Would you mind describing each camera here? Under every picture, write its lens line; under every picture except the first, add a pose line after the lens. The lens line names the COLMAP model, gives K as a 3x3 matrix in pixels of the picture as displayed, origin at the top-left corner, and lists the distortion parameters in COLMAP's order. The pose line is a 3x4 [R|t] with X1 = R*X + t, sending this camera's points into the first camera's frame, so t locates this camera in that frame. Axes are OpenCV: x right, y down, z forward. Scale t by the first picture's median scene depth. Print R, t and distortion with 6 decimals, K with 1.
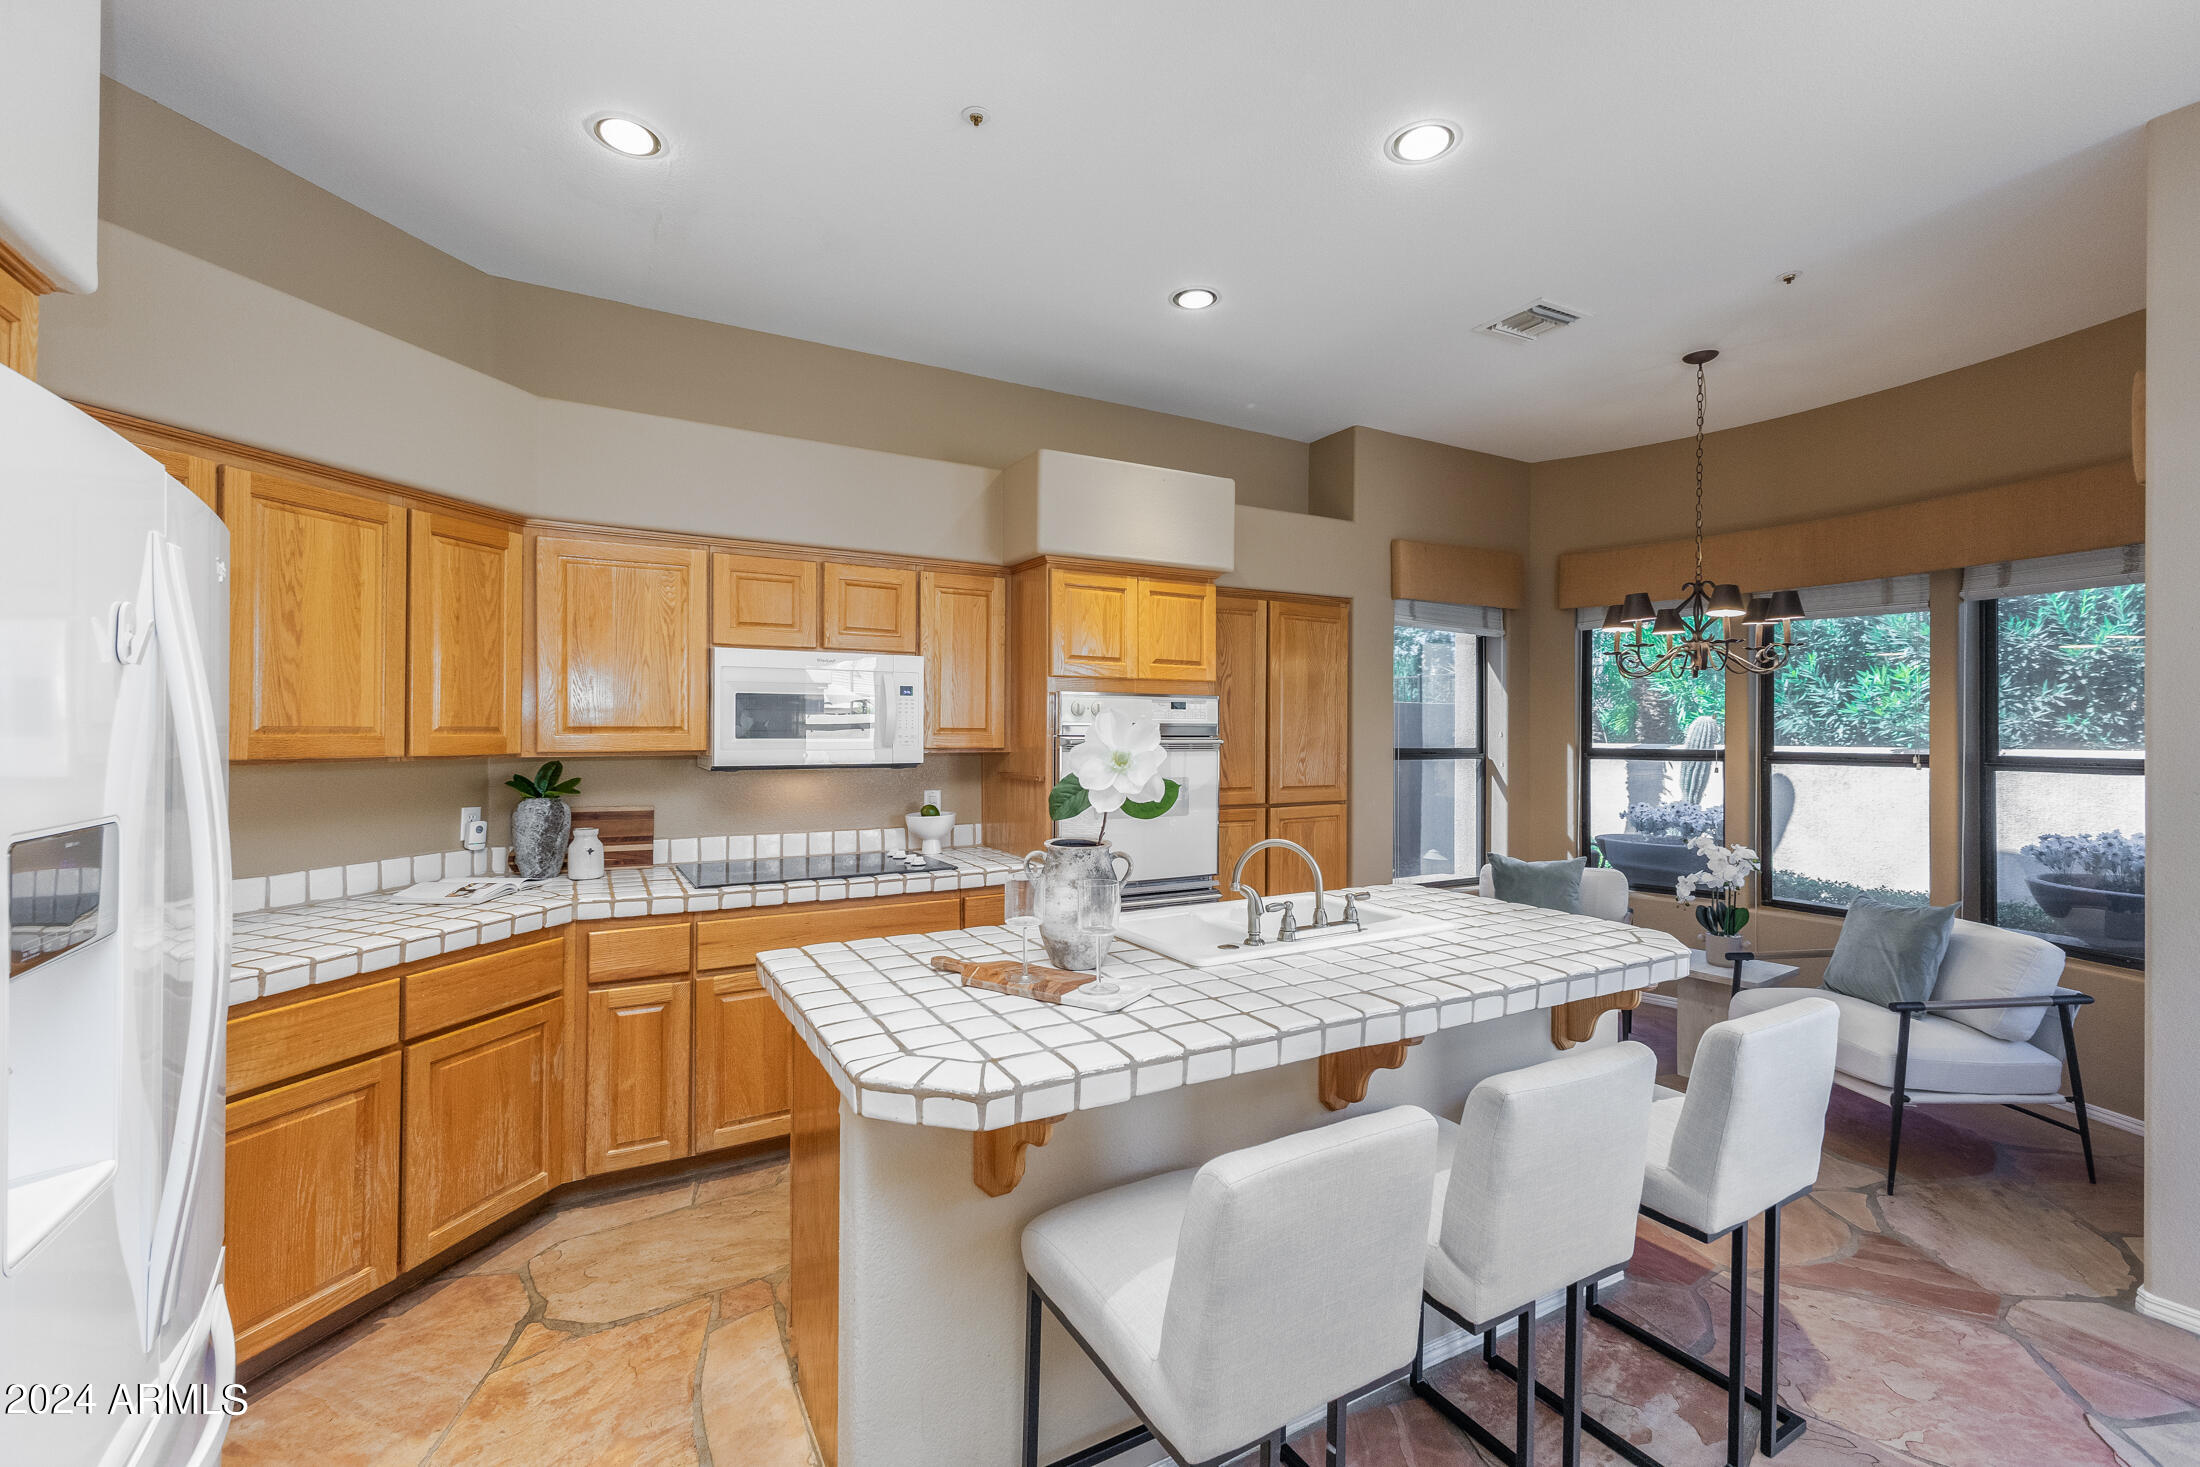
lens RADIAL K [[941.5, 0, 1100.6], [0, 941.5, 728.1], [0, 0, 1]] dist [0.007579, -0.000696]
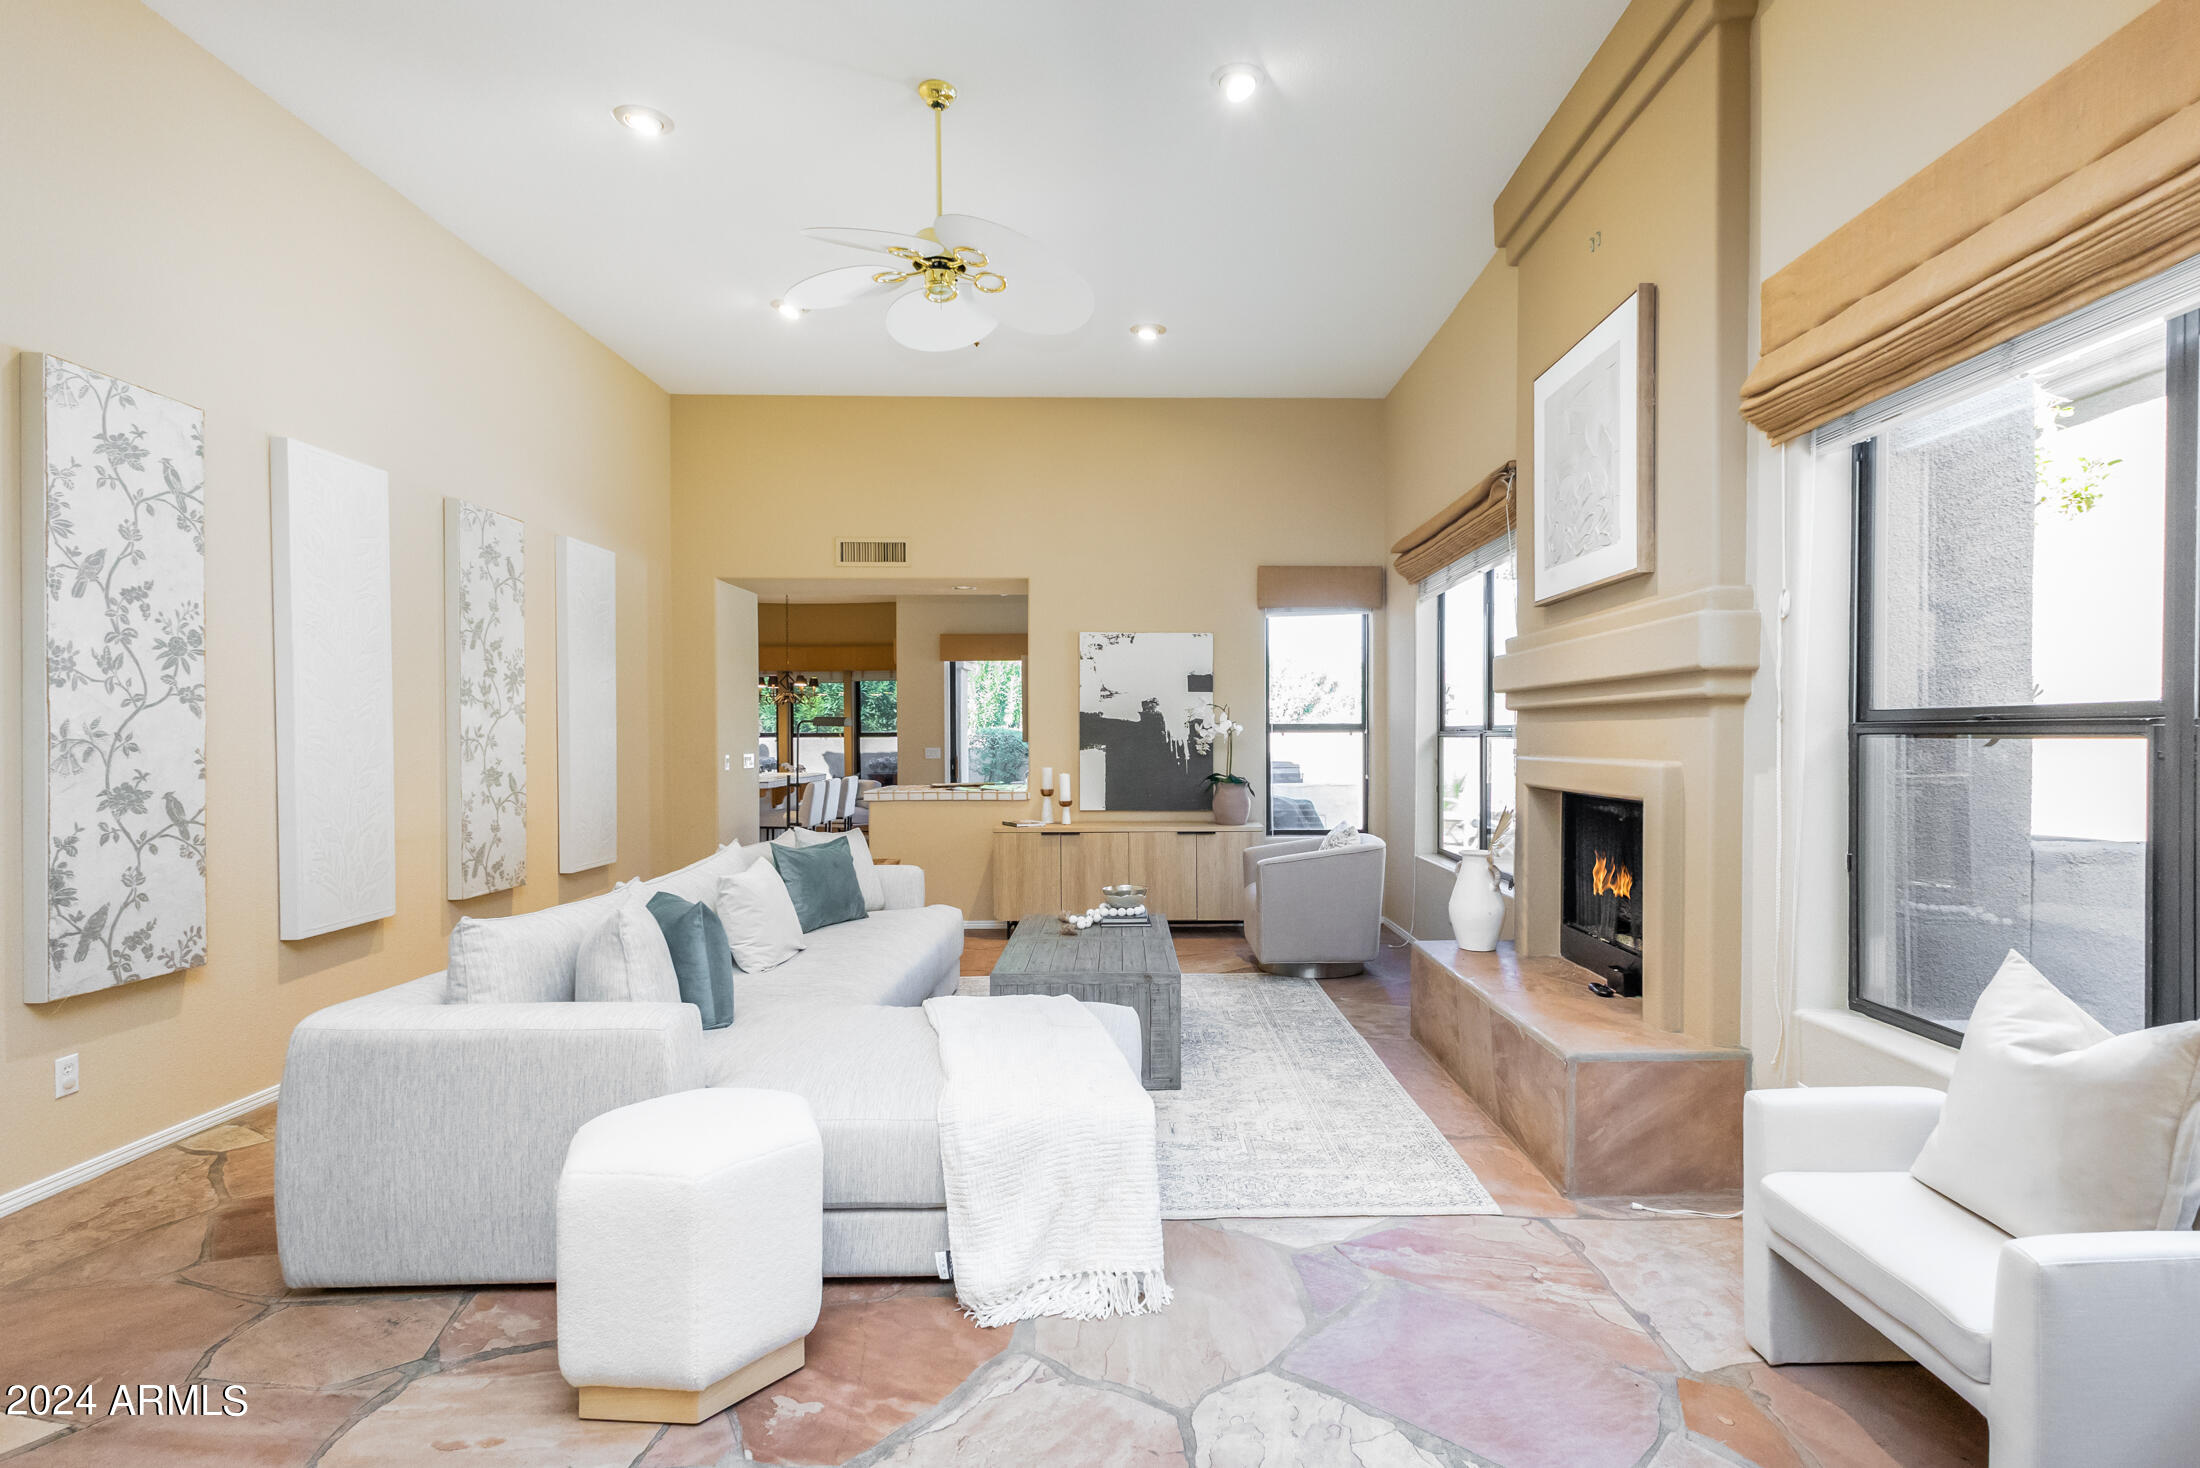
lens RADIAL K [[1098.0, 0, 1157.2], [0, 1098.0, 745.7], [0, 0, 1]] dist [0.003227, 0.000035]
pose [[0.468212, -0.014724, 0.883494, -1.950579], [0.004732, 0.999889, 0.014156, 0.028777], [-0.883604, -0.002447, 0.468229, -1.691243]]
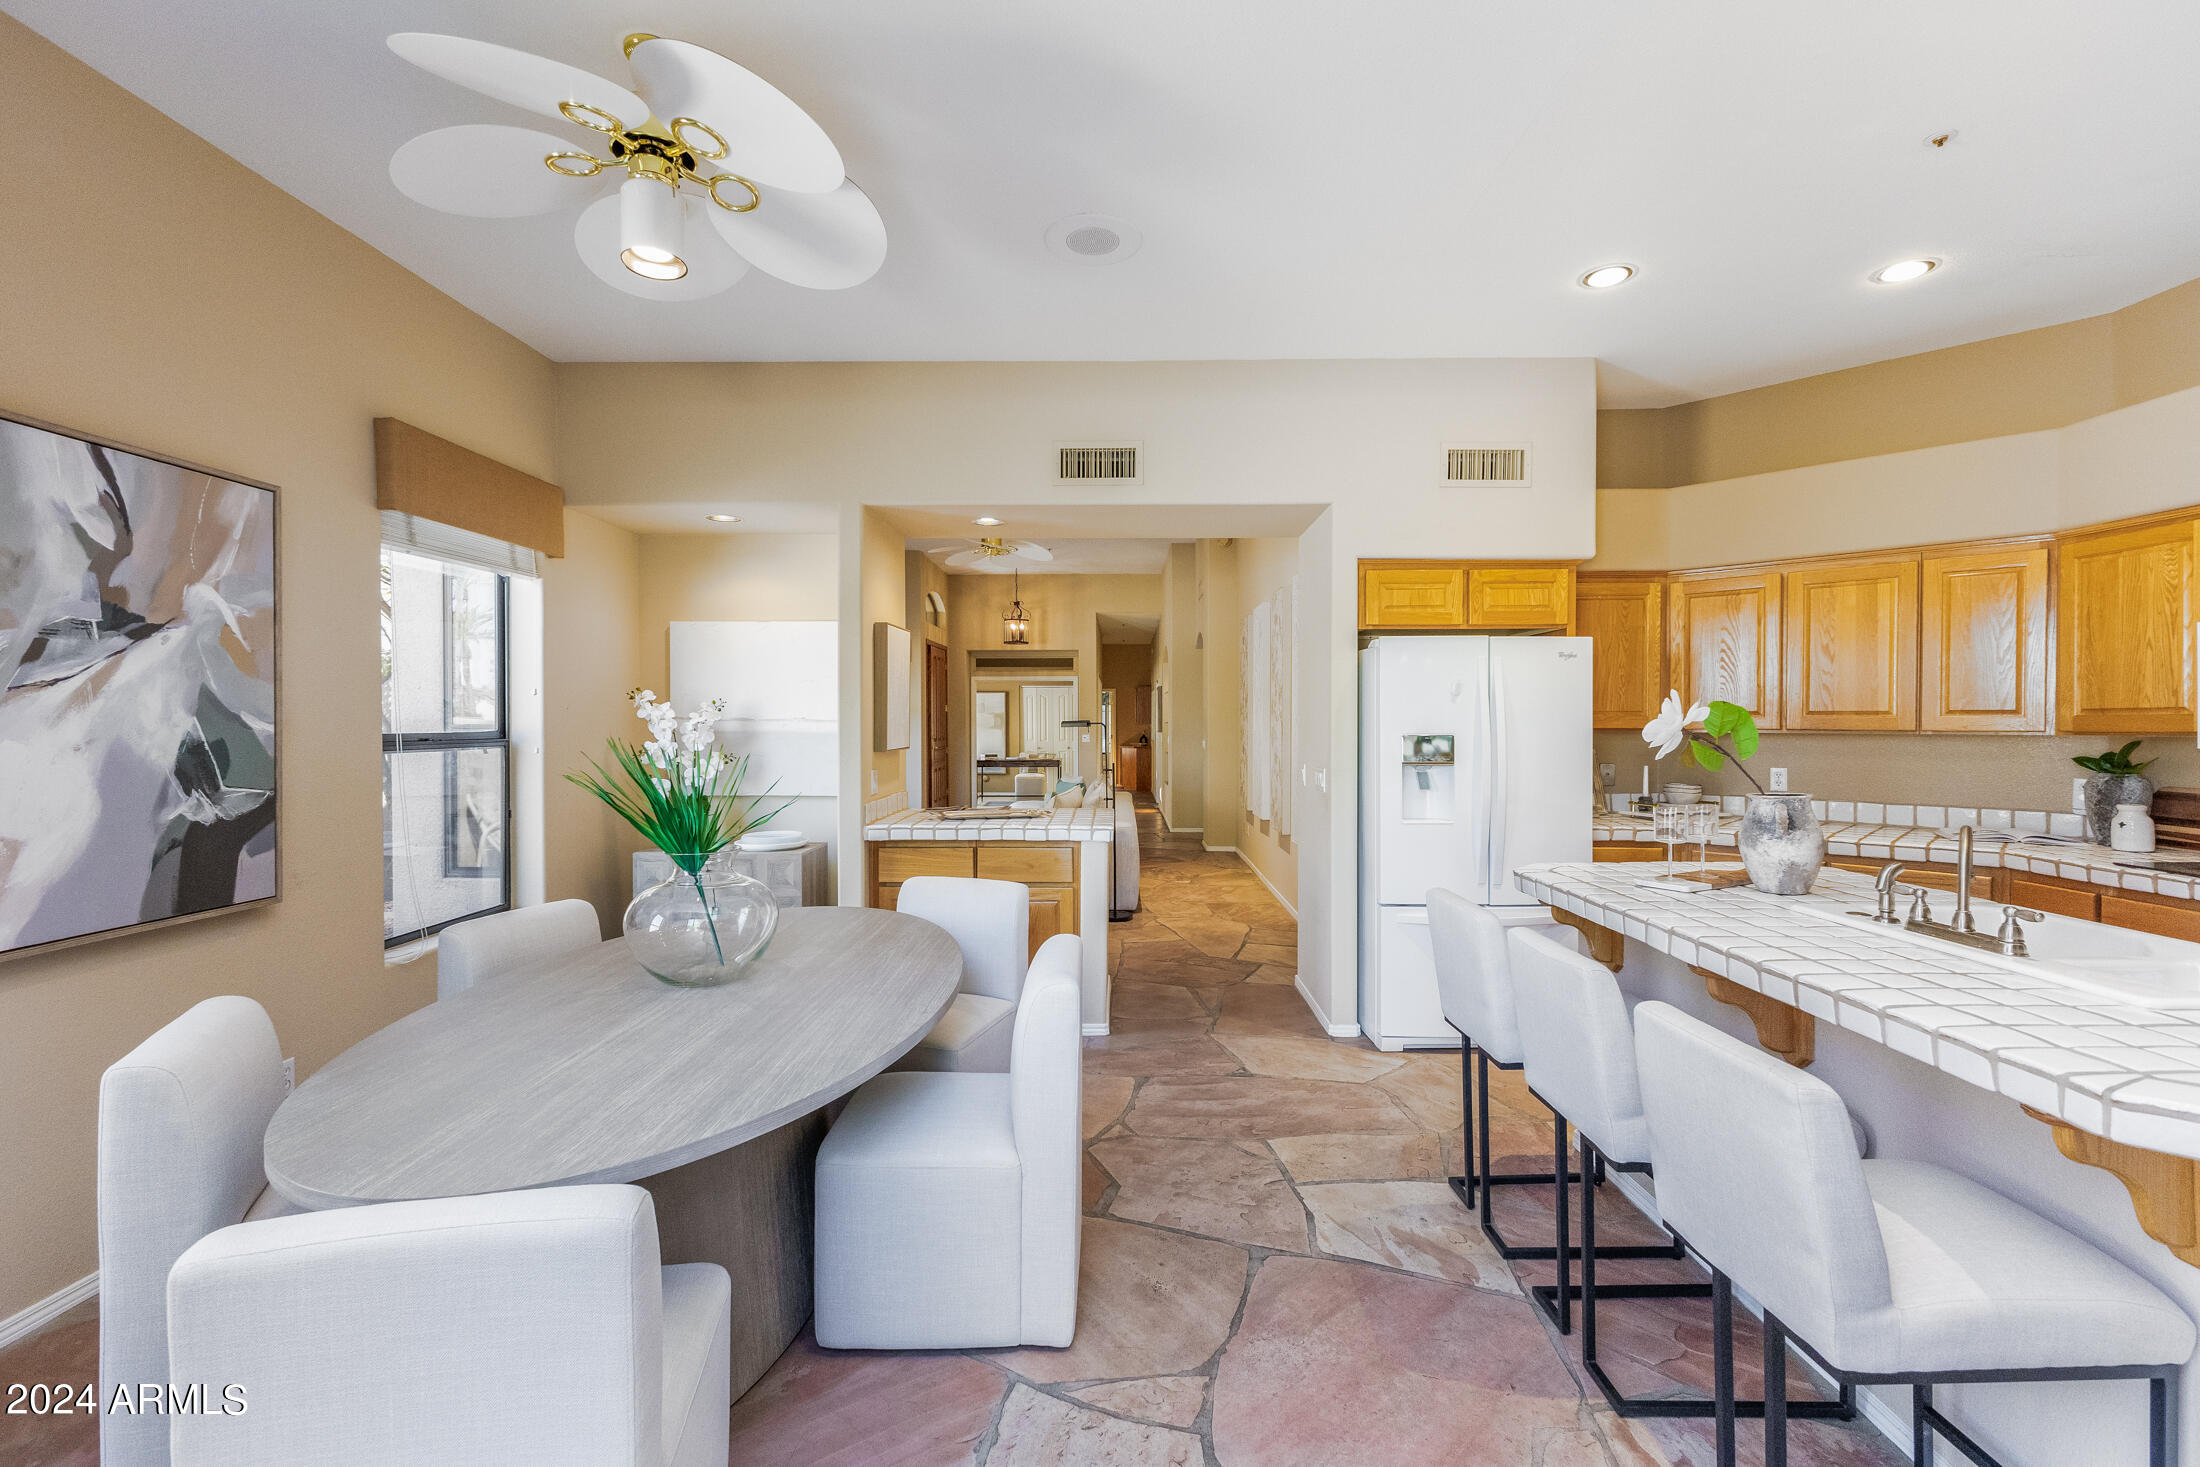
lens RADIAL K [[941.5, 0, 1100.6], [0, 941.5, 728.1], [0, 0, 1]] dist [0.007579, -0.000696]
pose [[-0.508354, 0.002860, -0.861143, 0.877134], [-0.001313, 0.999991, 0.004097, 0.016095], [0.861147, 0.003213, -0.508346, 0.492873]]
